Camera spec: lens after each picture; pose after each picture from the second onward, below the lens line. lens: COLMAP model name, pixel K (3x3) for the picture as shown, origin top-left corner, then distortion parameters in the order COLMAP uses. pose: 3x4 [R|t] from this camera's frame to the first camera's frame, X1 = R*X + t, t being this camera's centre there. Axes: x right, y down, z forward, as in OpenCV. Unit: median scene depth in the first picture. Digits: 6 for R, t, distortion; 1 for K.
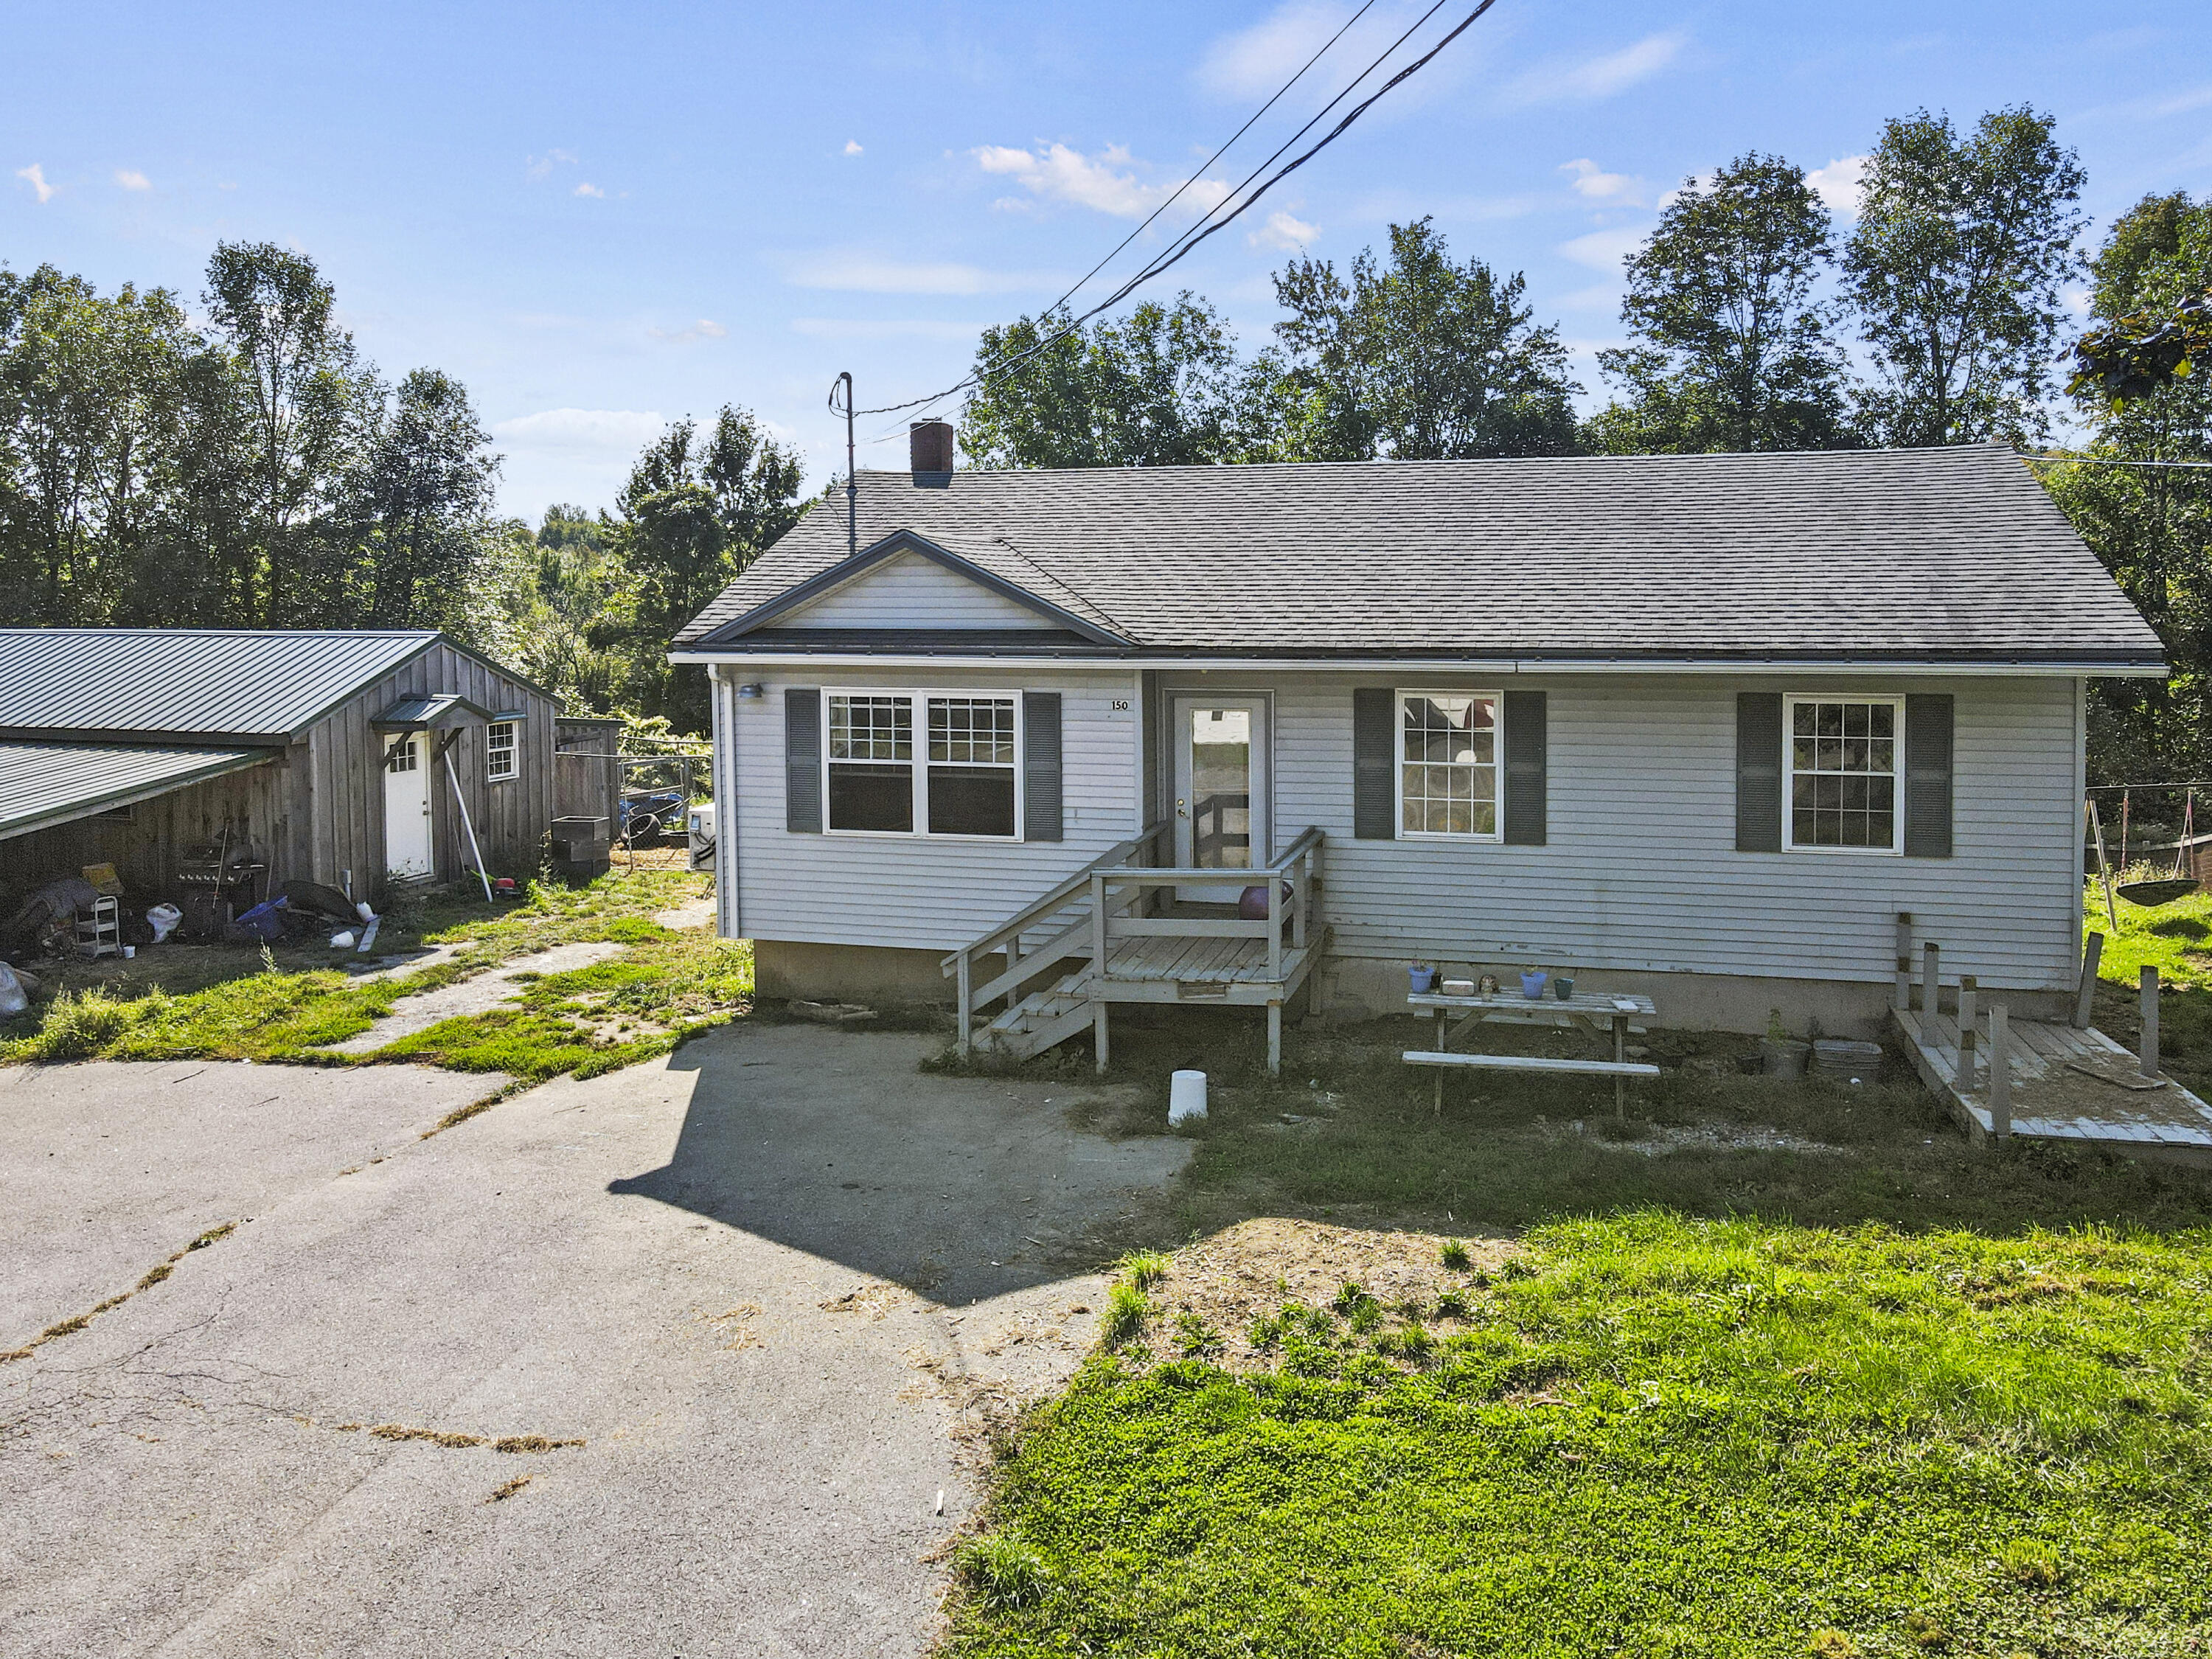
lens RADIAL K [[1727.9, 0, 1099.5], [0, 1727.9, 740.2], [0, 0, 1]] dist [0.004882, 0.006299]
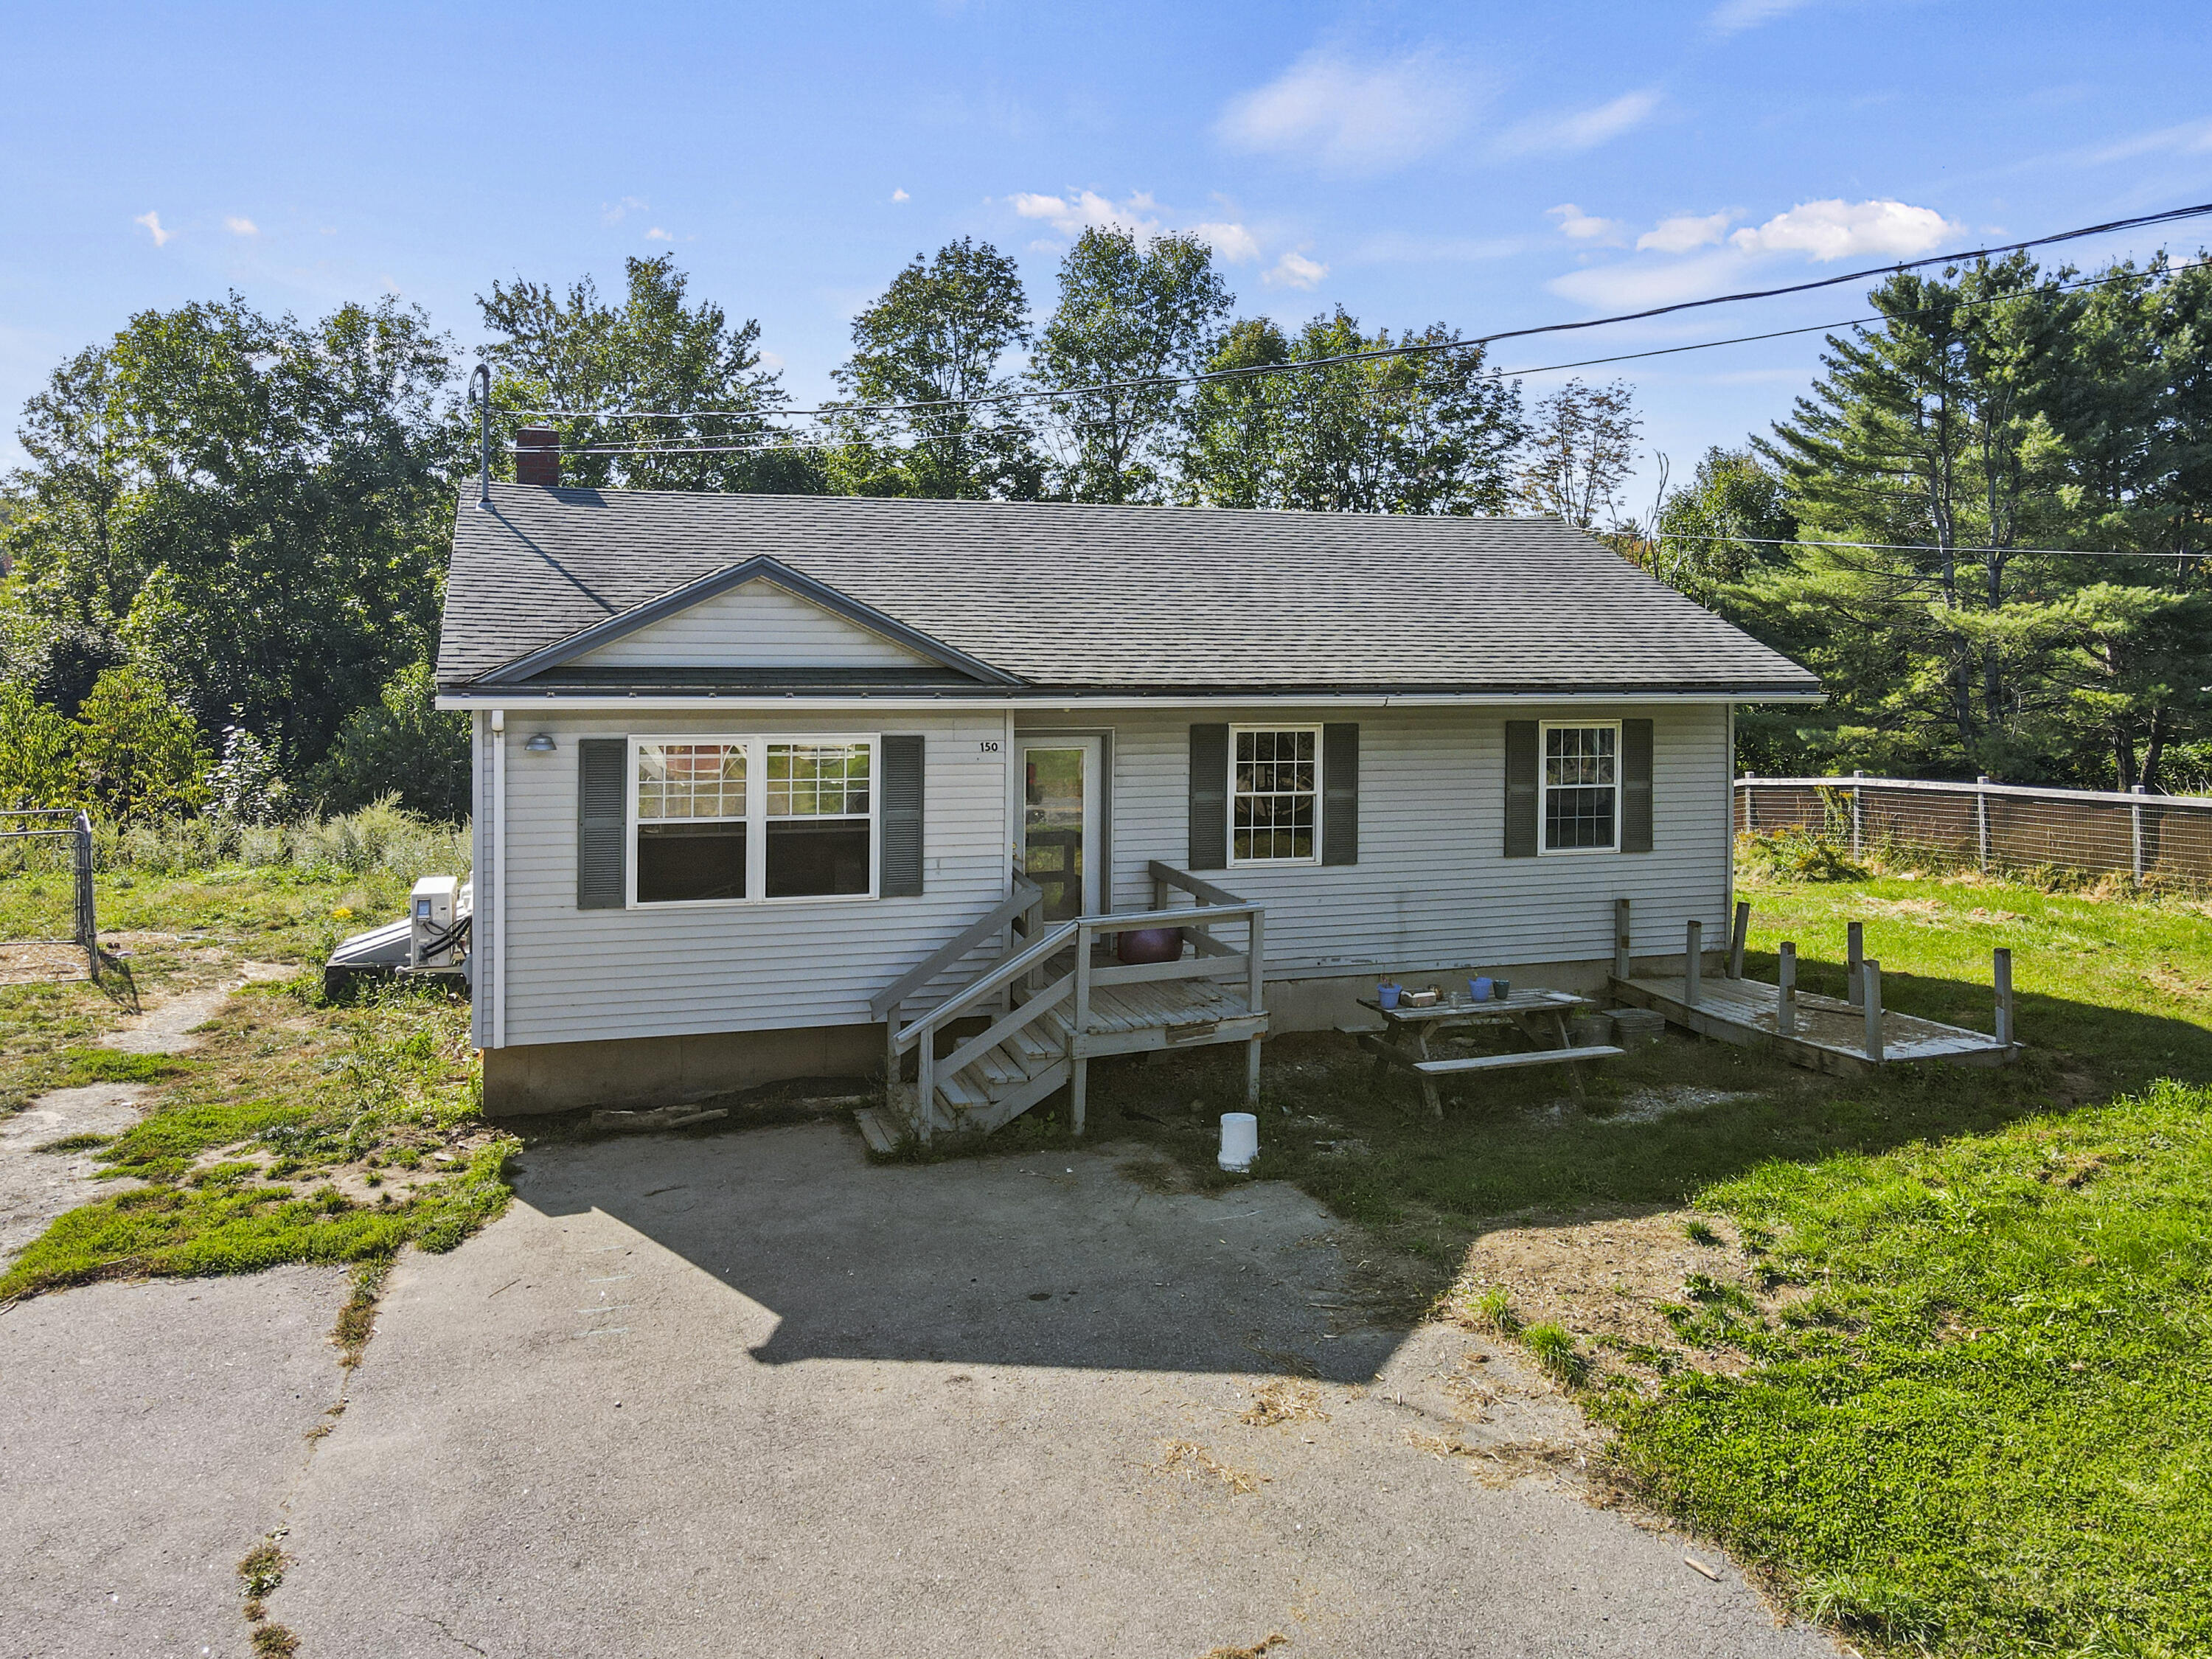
lens RADIAL K [[1680.0, 0, 1115.0], [0, 1680.0, 733.3], [0, 0, 1]] dist [0.012392, 0.006909]
pose [[0.830279, -0.022150, 0.556908, -0.441121], [0.036445, 0.999229, -0.014593, -0.011474], [-0.556155, 0.032412, 0.830446, 0.193491]]
